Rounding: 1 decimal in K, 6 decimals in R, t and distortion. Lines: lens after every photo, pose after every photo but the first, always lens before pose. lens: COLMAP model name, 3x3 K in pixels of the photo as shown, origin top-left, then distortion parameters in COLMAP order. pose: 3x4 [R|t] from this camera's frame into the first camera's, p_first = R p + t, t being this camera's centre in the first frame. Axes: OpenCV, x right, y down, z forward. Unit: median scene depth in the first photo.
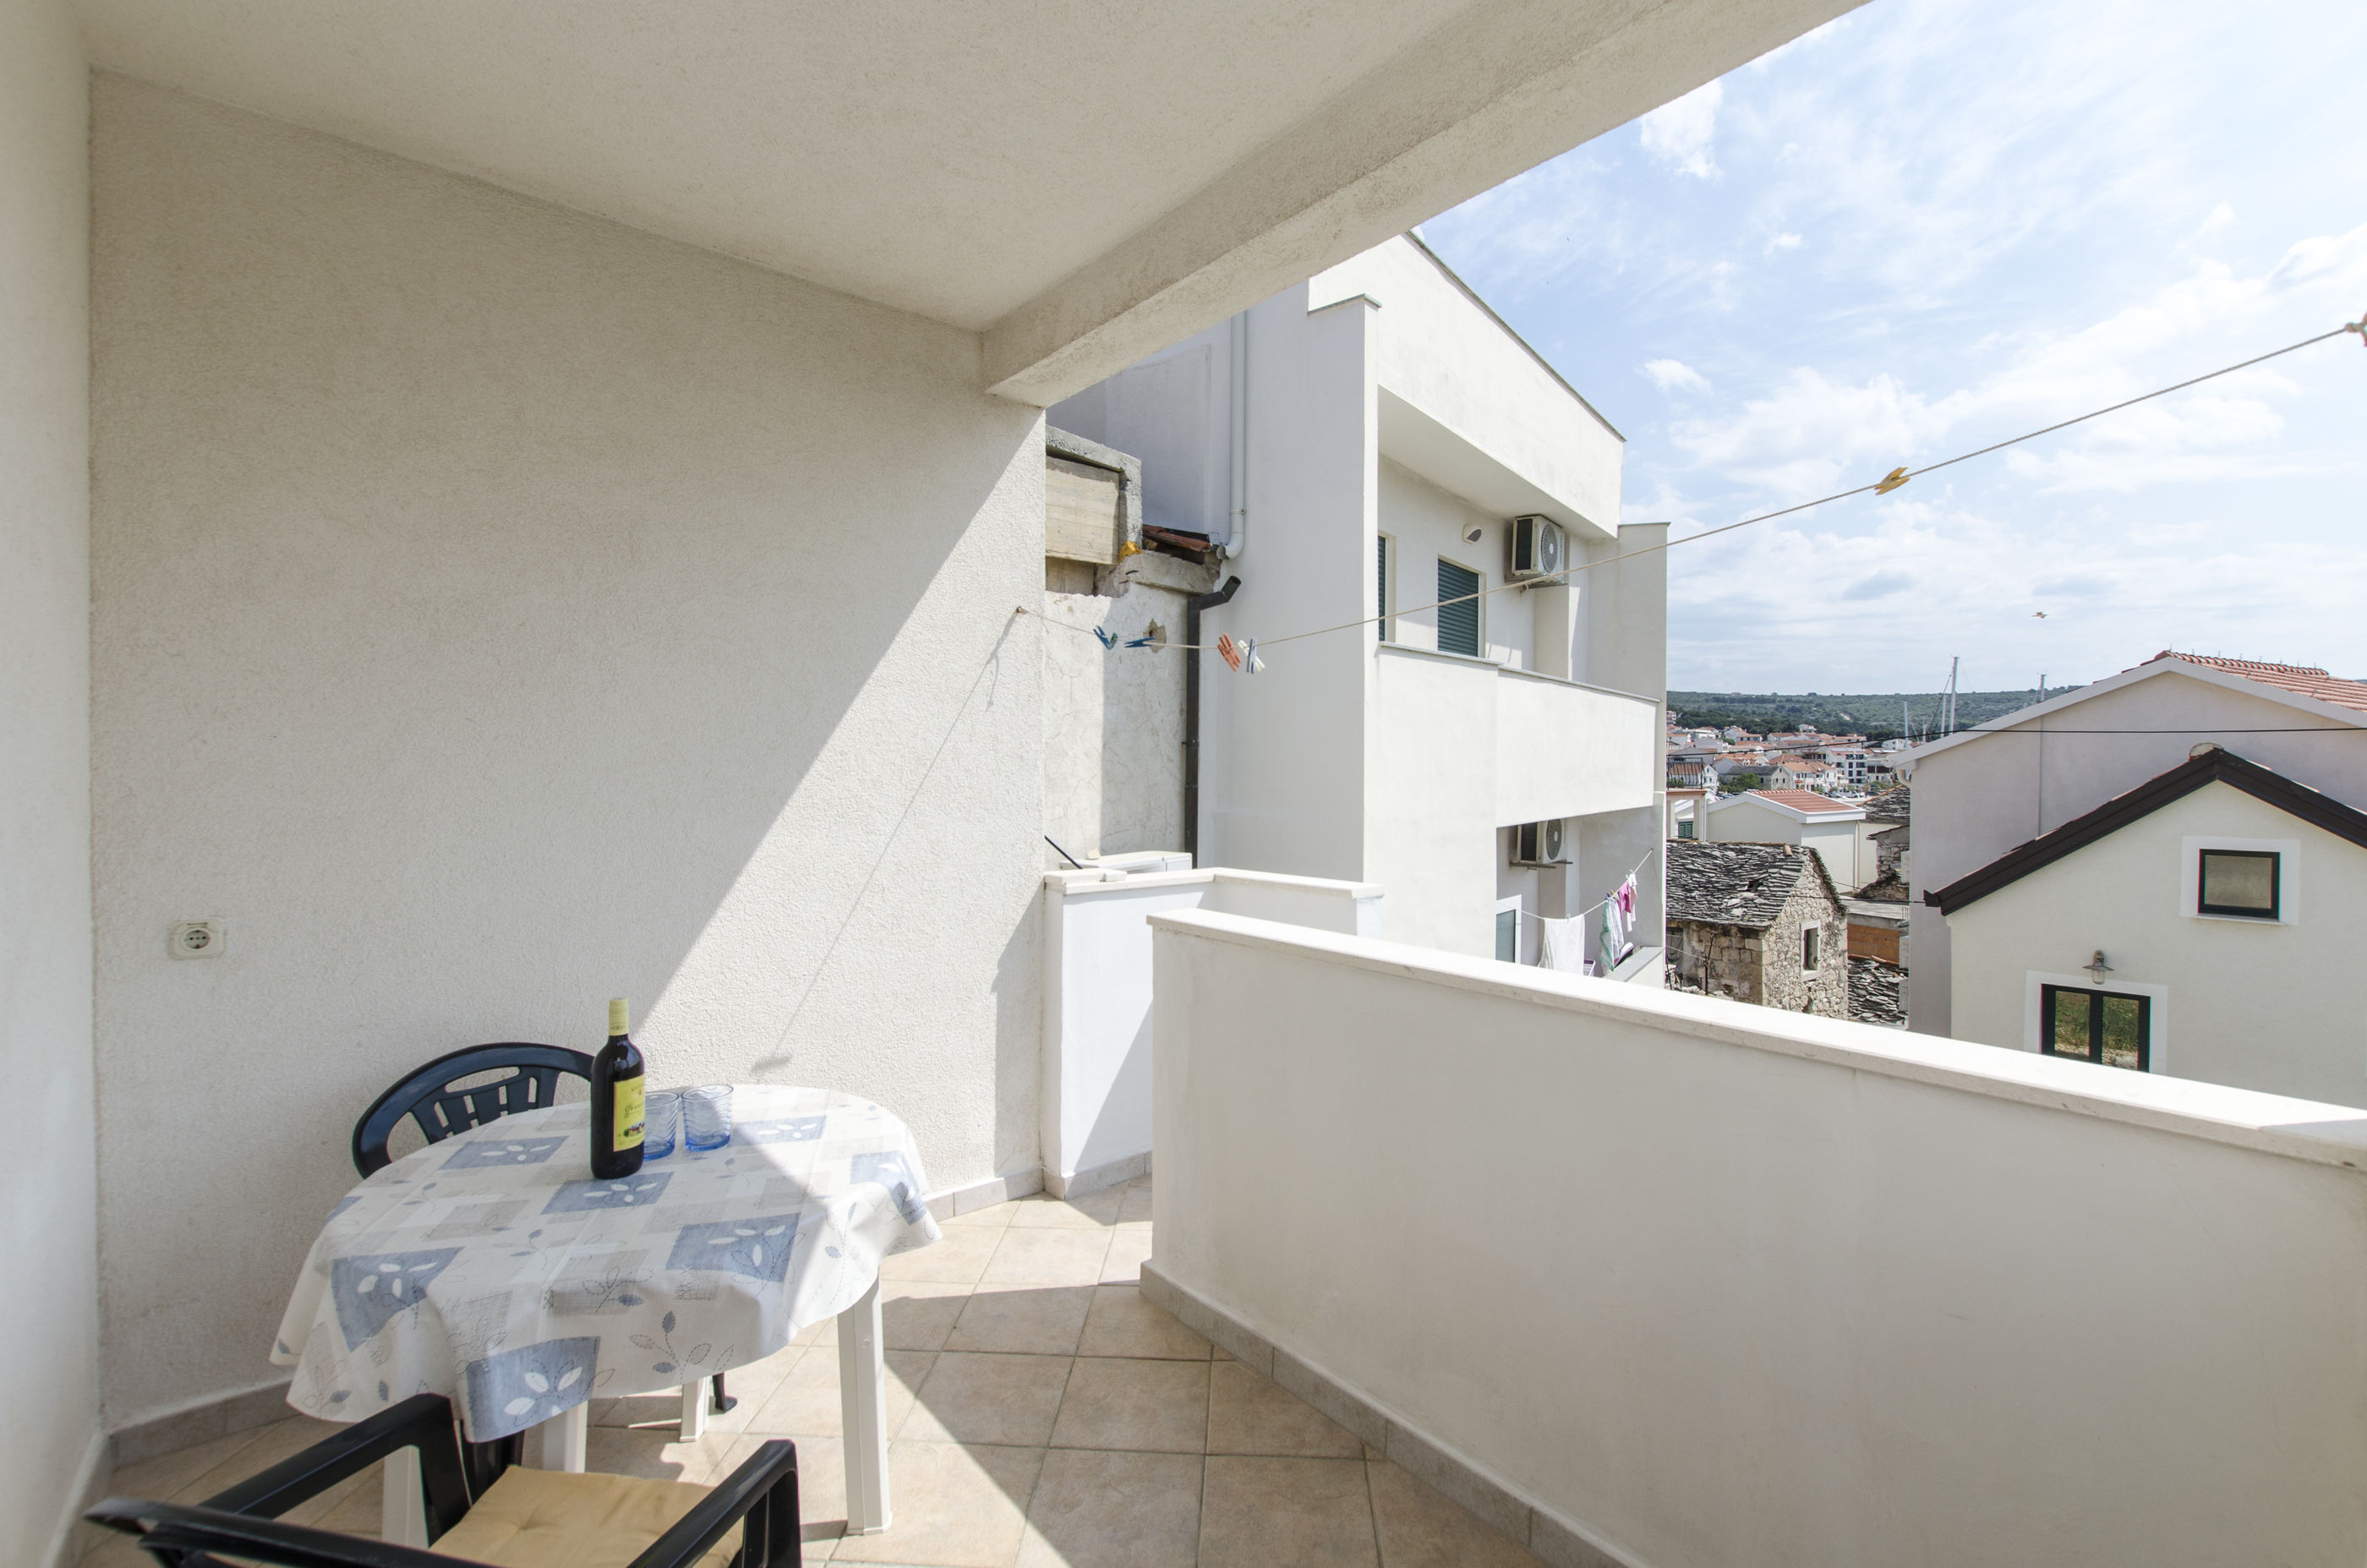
lens RADIAL K [[1011.7, 0, 1184.2], [0, 1011.7, 773.5], [0, 0, 1]] dist [0.010312, -0.006040]
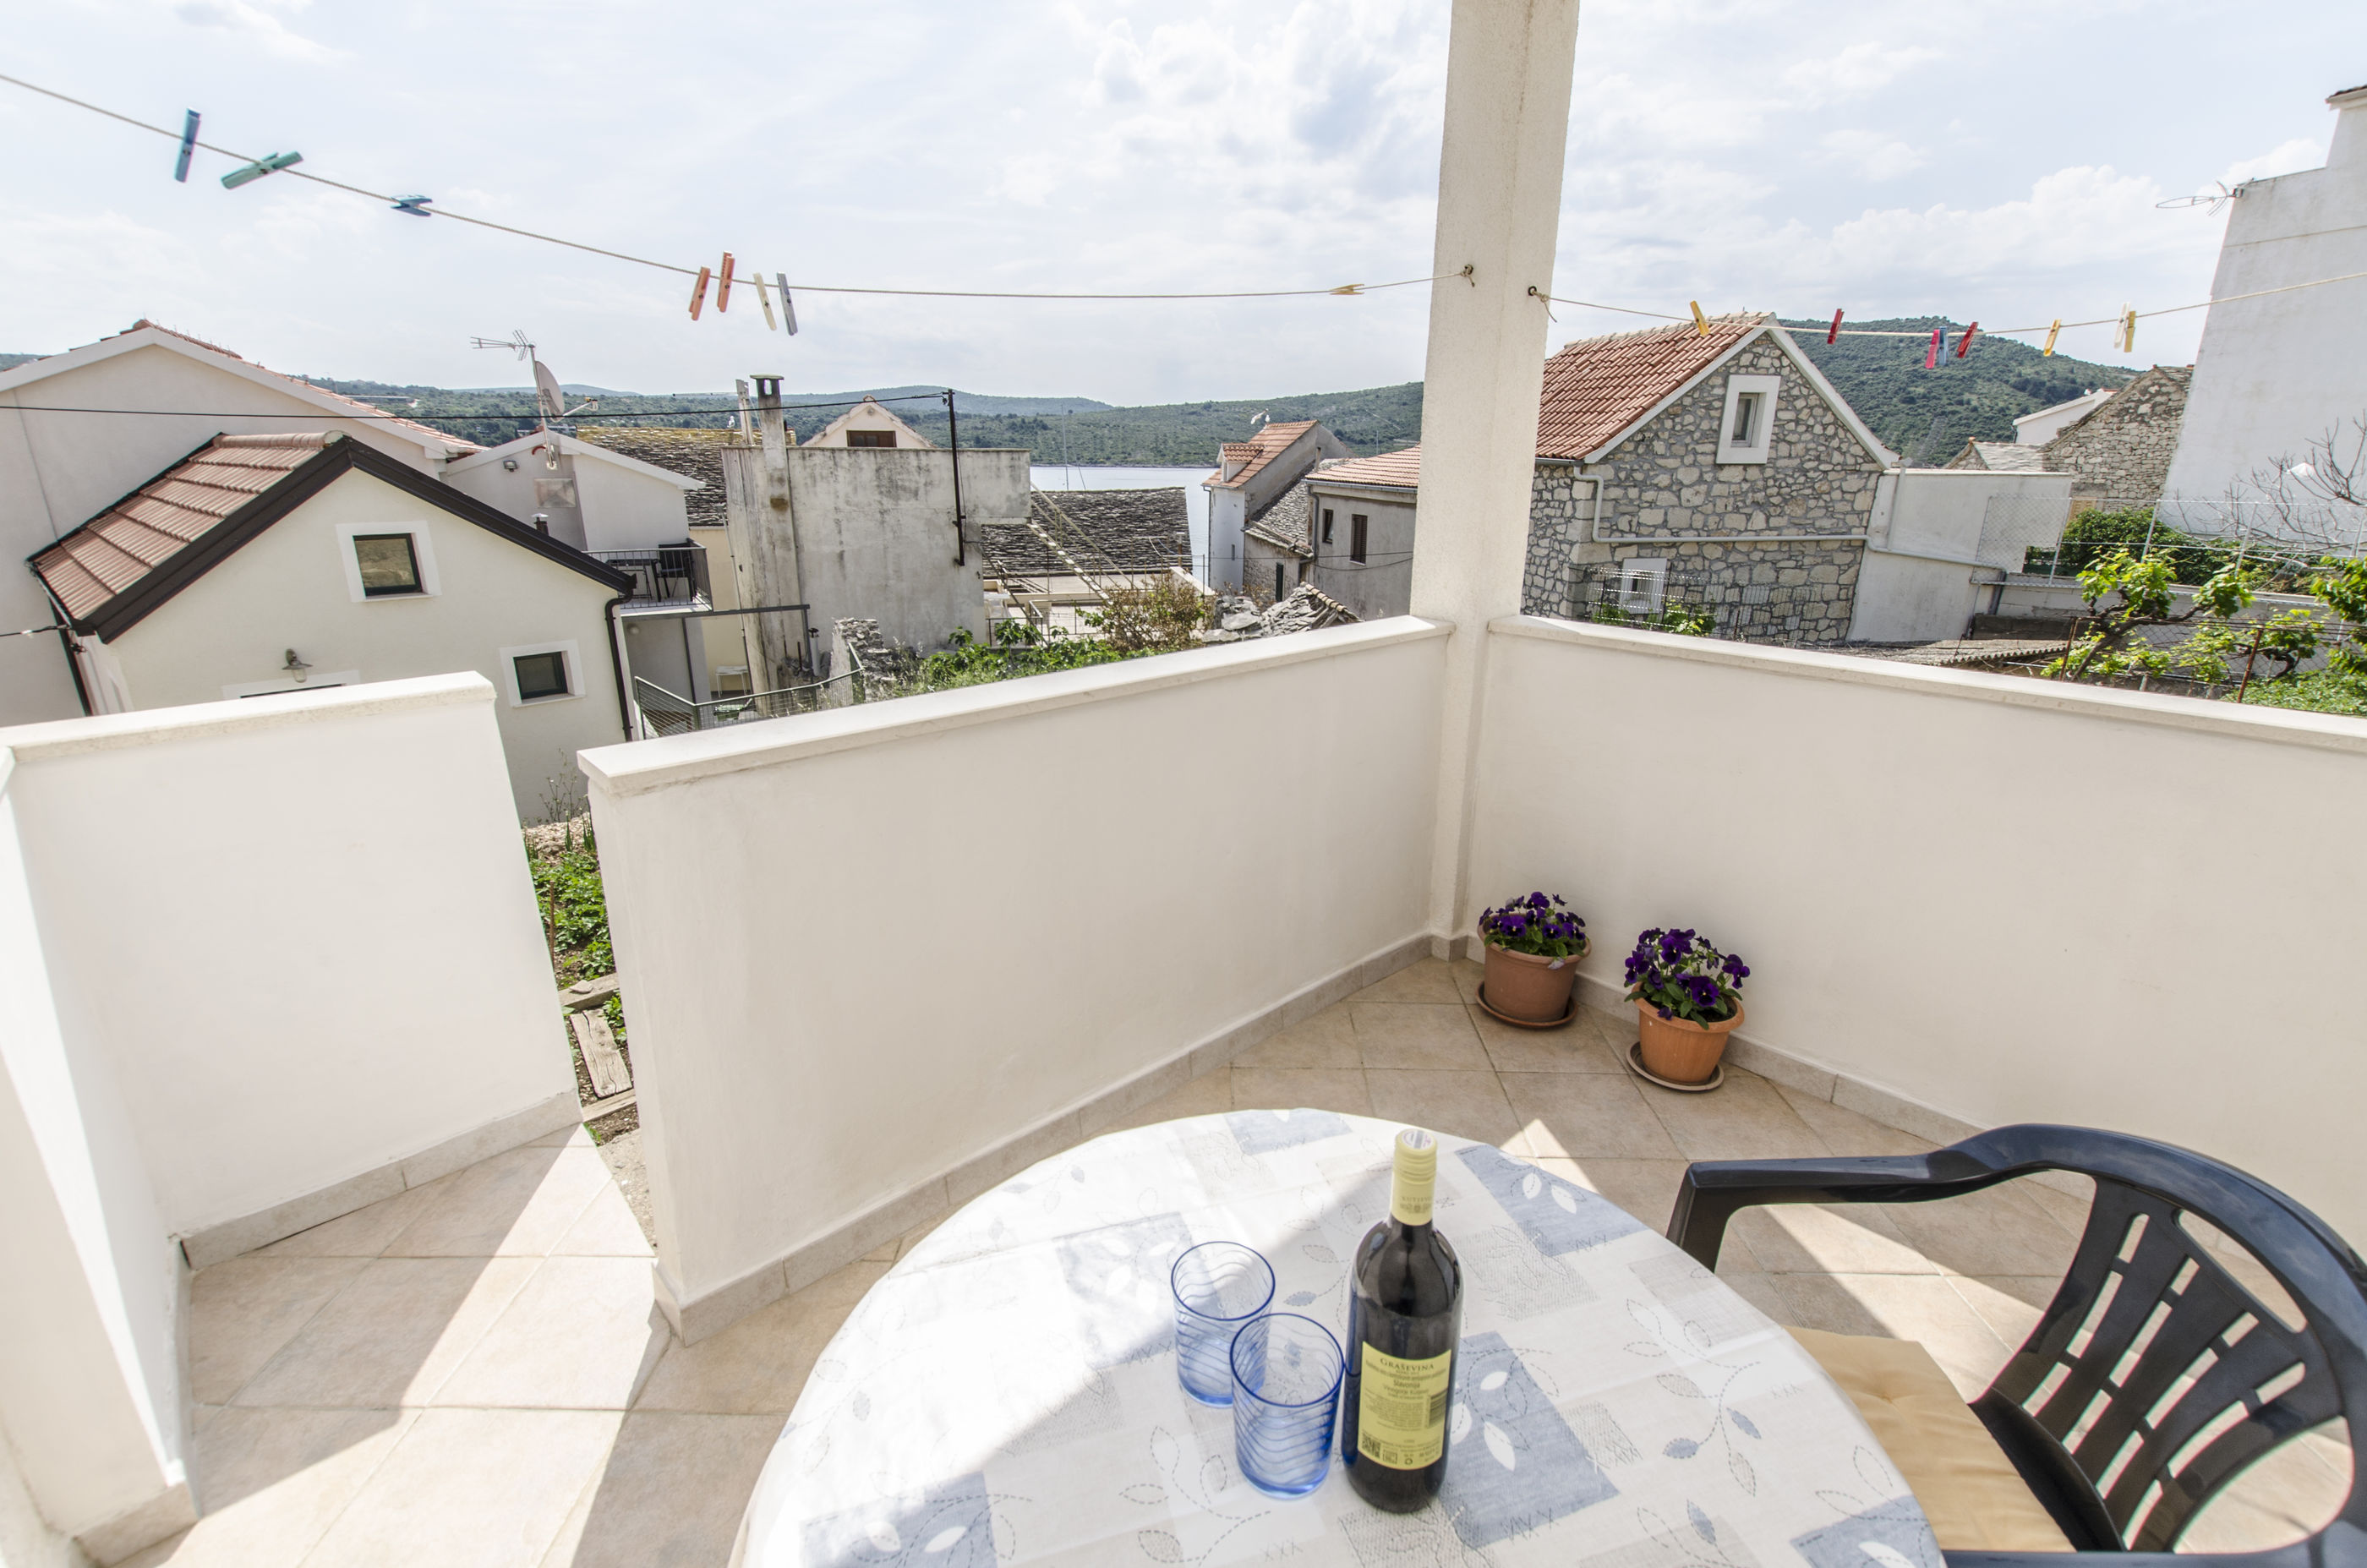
lens RADIAL K [[1023.2, 0, 1187.9], [0, 1023.2, 777.1], [0, 0, 1]] dist [0.010941, -0.004486]
pose [[-0.032979, -0.305985, 0.951465, -0.133952], [0.010067, 0.951833, 0.306452, -0.006342], [-0.999405, 0.019685, -0.028310, 0.163993]]
